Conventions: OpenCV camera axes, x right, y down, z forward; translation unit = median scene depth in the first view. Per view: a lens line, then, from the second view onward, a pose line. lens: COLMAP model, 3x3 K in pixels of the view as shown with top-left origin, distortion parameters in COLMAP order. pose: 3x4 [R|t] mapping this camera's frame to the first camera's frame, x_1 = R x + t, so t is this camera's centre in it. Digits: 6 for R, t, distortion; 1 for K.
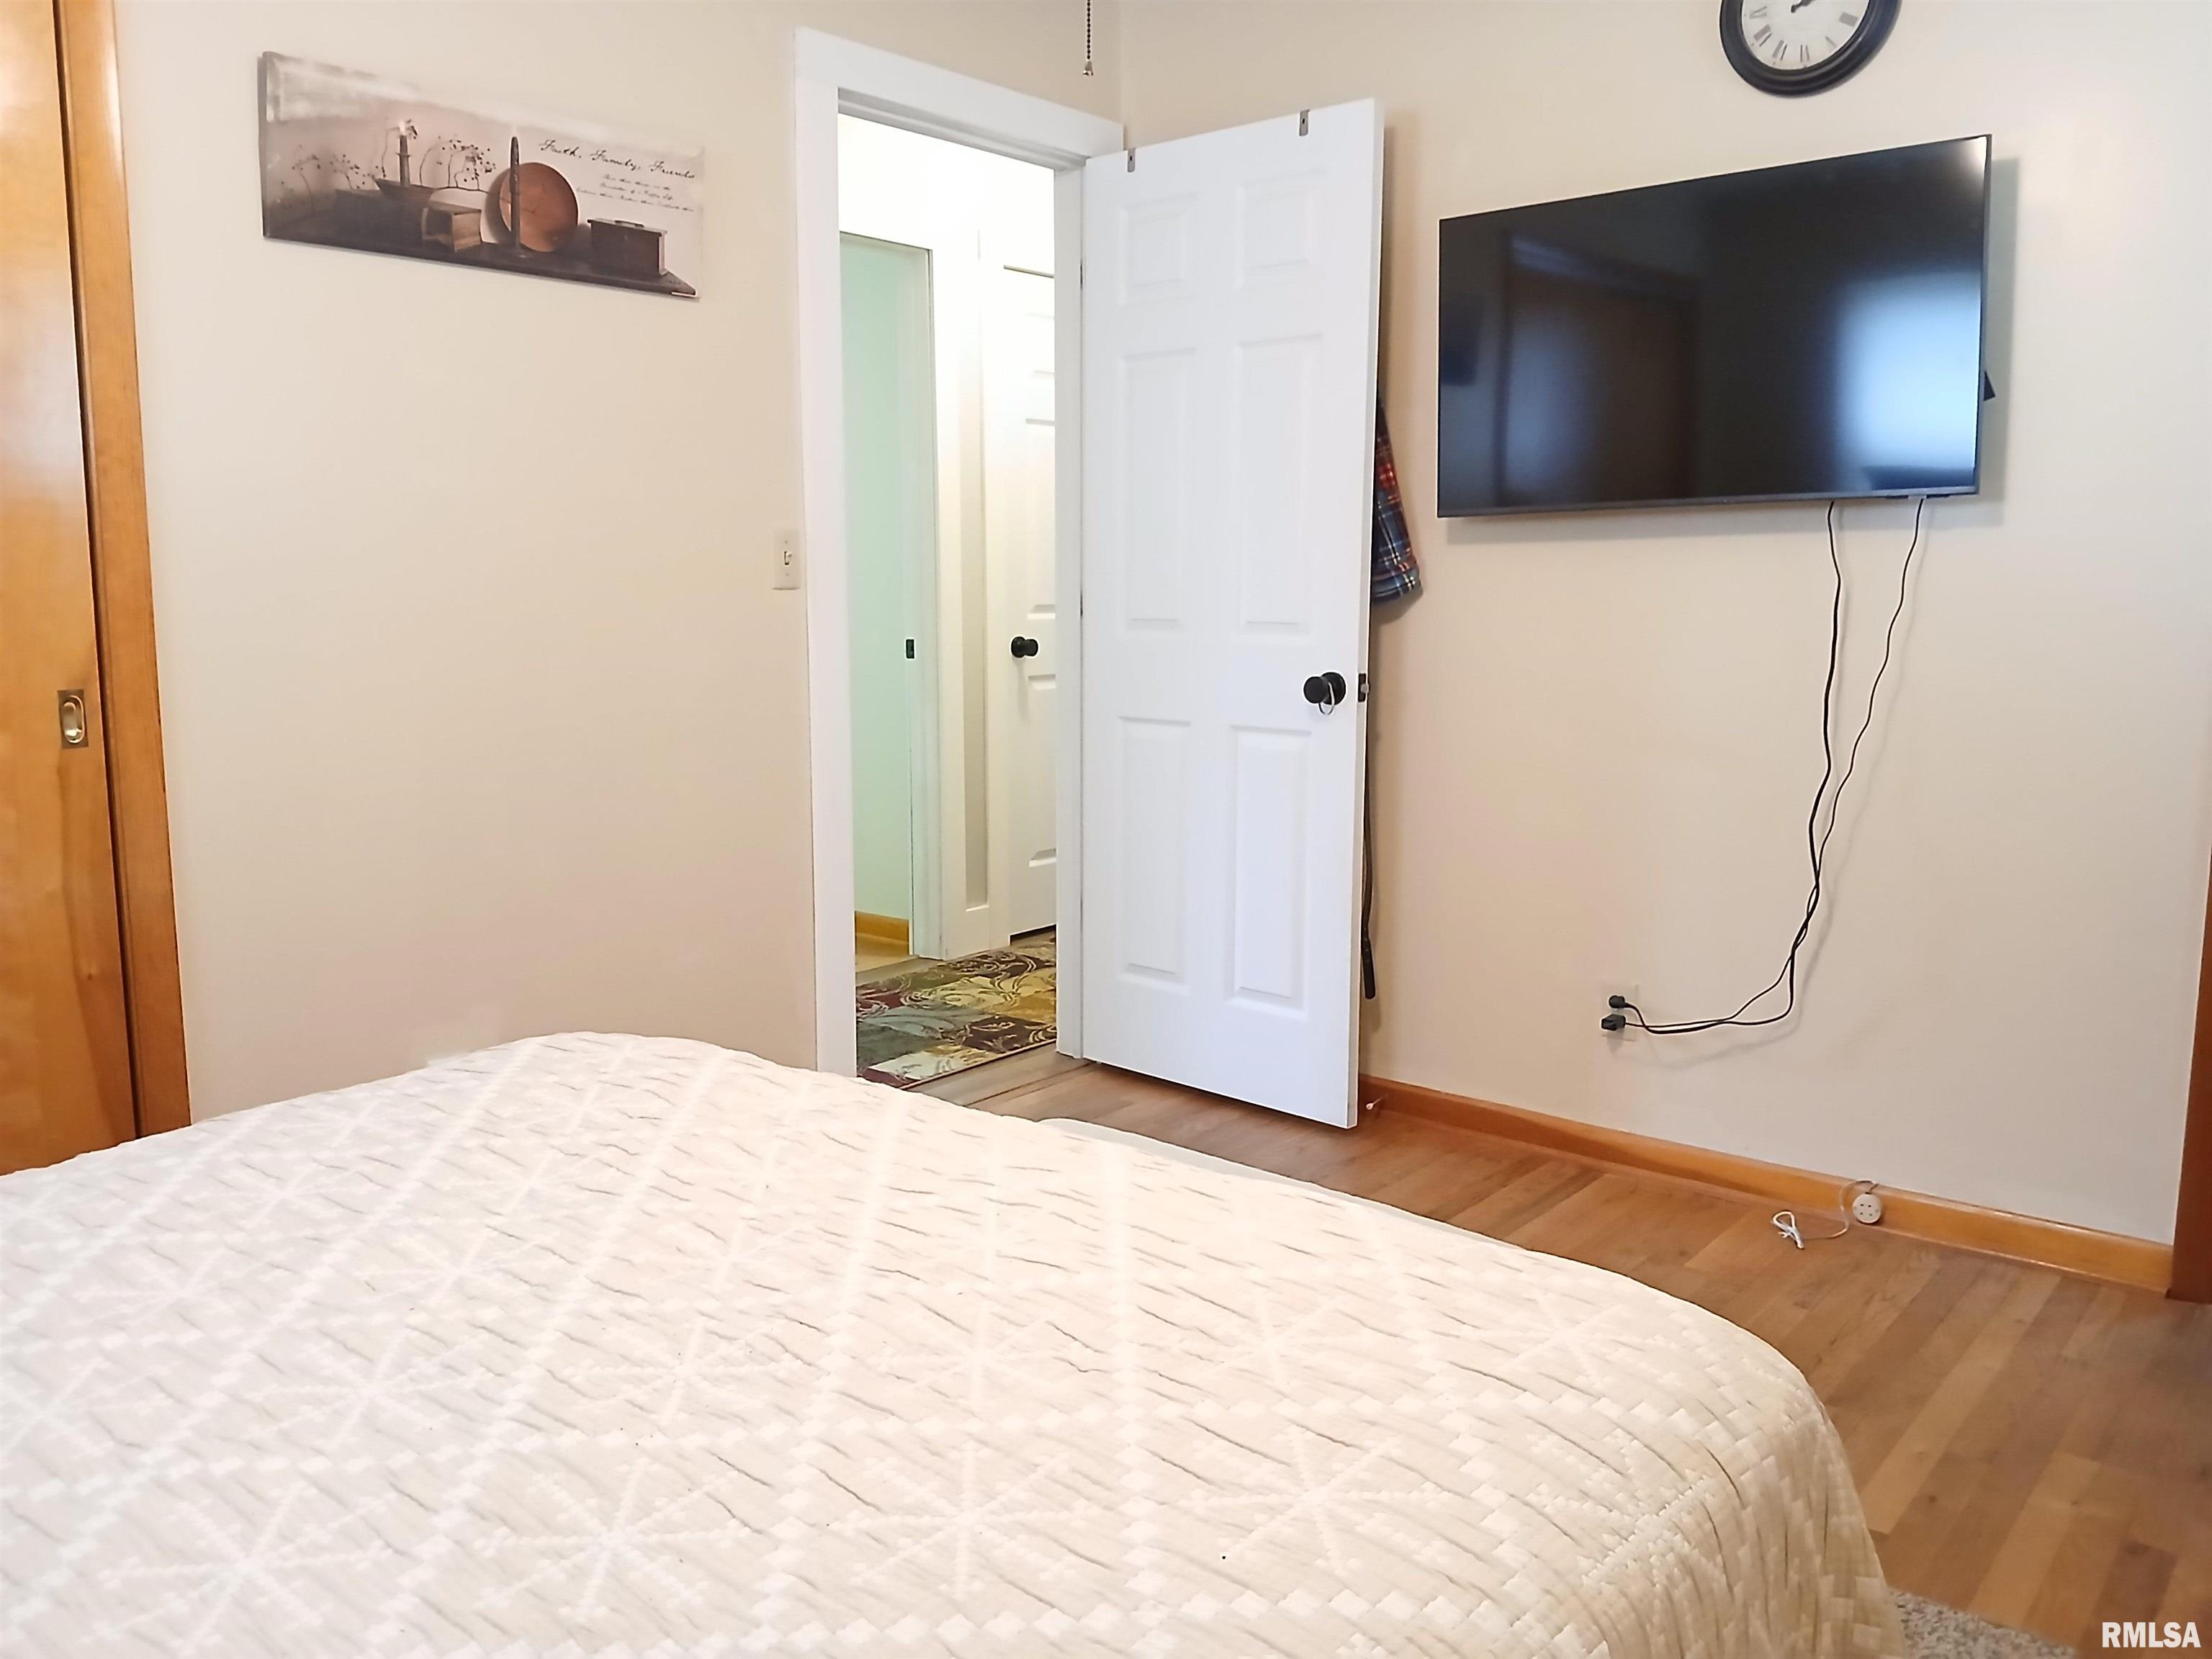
lens RADIAL K [[1717.2, 0, 1110.3], [0, 1717.2, 825.0], [0, 0, 1]] dist [0.053058, -0.110211]
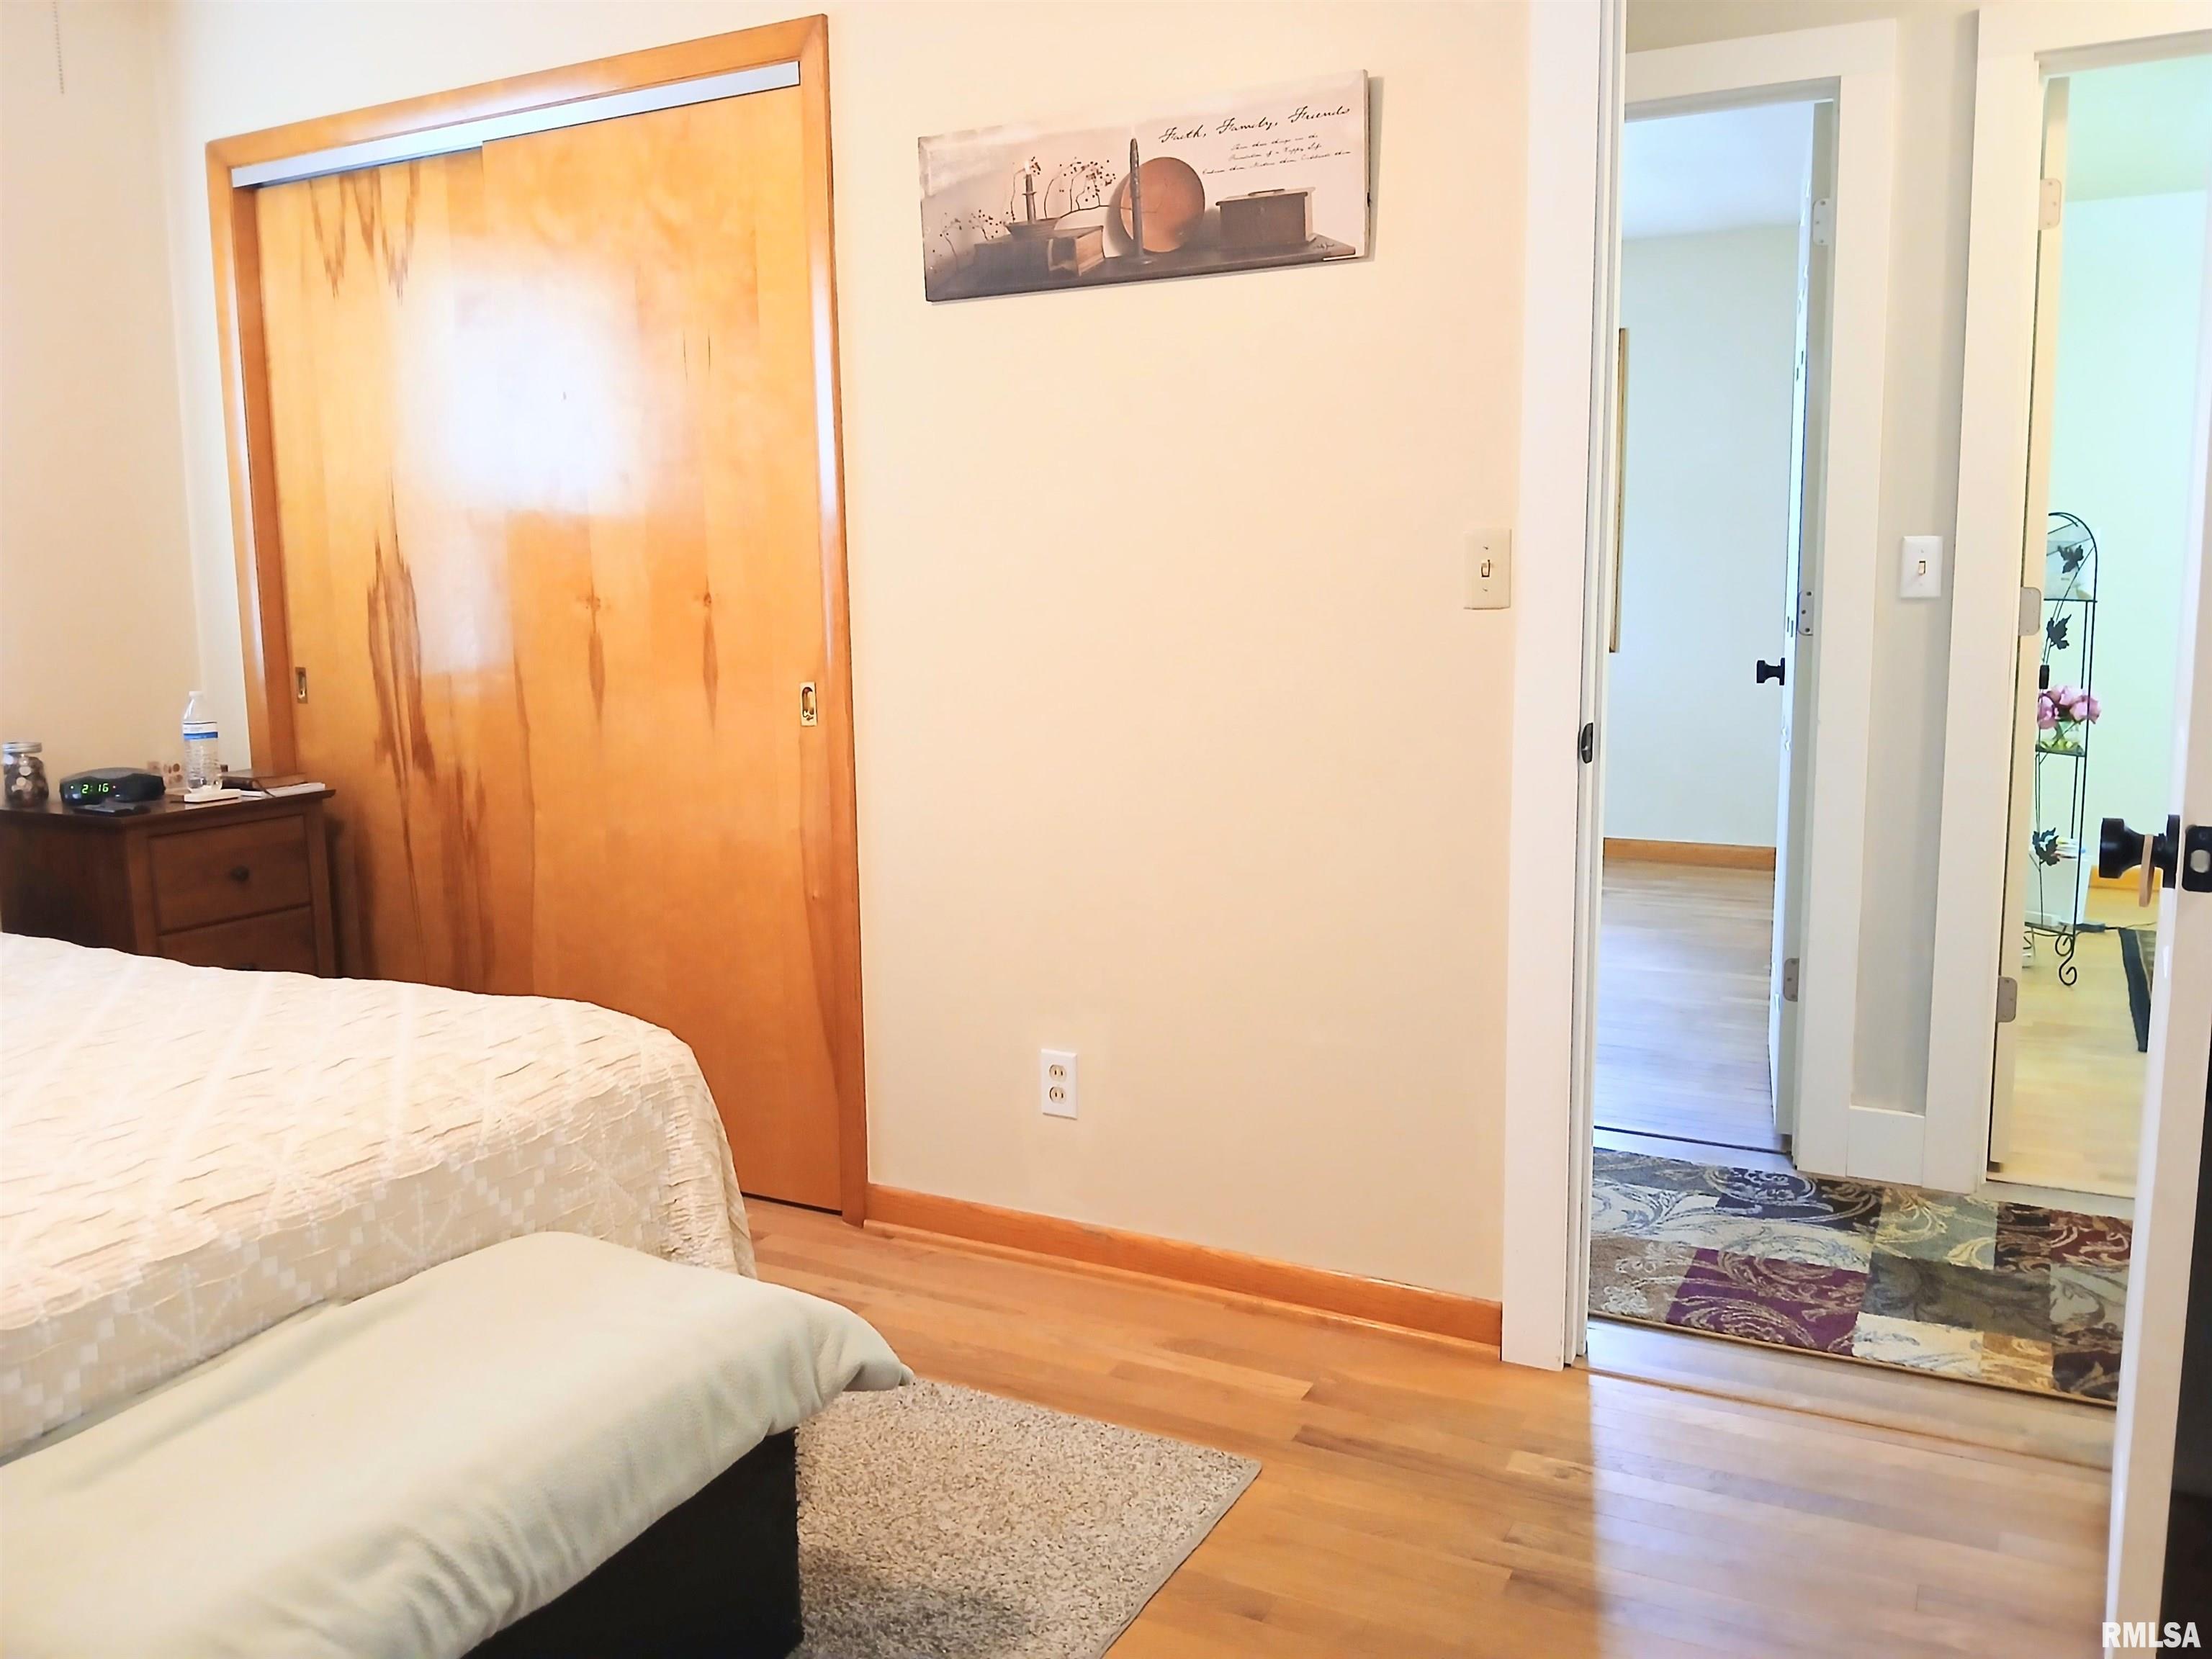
lens RADIAL K [[1717.2, 0, 1108.0], [0, 1717.2, 836.2], [0, 0, 1]] dist [0.053058, -0.110211]
pose [[0.207186, 0.147962, -0.967048, 0.643154], [-0.129253, 0.983971, 0.122859, -0.133411], [0.969726, 0.099539, 0.222989, 0.816020]]
